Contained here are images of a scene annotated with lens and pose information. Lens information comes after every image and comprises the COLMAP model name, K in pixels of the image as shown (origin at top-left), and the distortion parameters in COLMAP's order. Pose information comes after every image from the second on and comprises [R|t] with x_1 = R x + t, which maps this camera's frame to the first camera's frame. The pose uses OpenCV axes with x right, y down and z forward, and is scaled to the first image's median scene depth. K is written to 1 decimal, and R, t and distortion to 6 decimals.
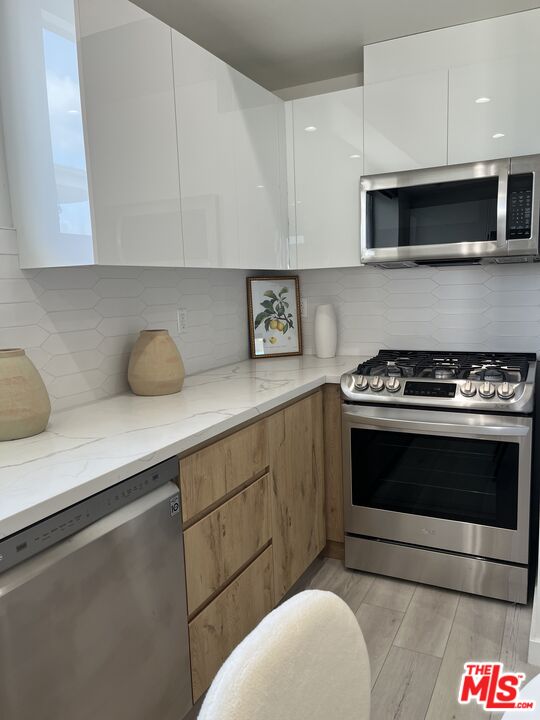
lens RADIAL K [[548.9, 0, 274.0], [0, 548.9, 365.8], [0, 0, 1]] dist [0.048498, -0.074373]
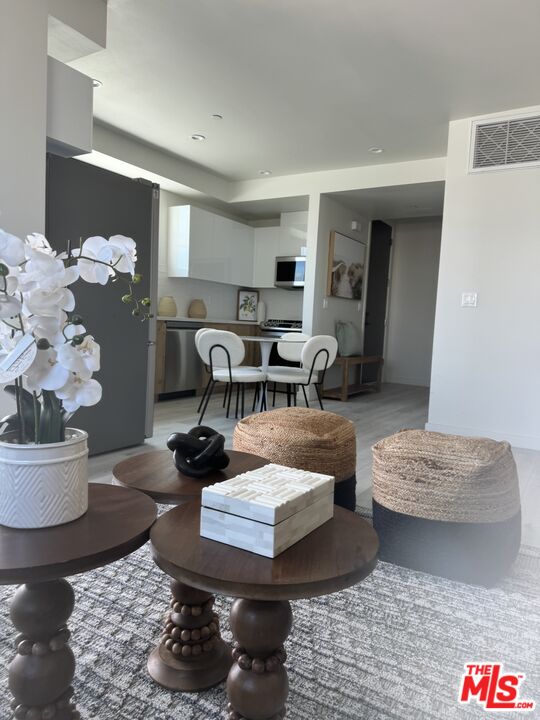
lens RADIAL K [[547.6, 0, 277.6], [0, 547.6, 373.5], [0, 0, 1]] dist [0.050955, -0.071370]
pose [[0.994701, 0.086256, -0.055937, 0.305548], [-0.089462, 0.994323, -0.057599, 0.351164], [0.050652, 0.062298, 0.996771, -1.484119]]
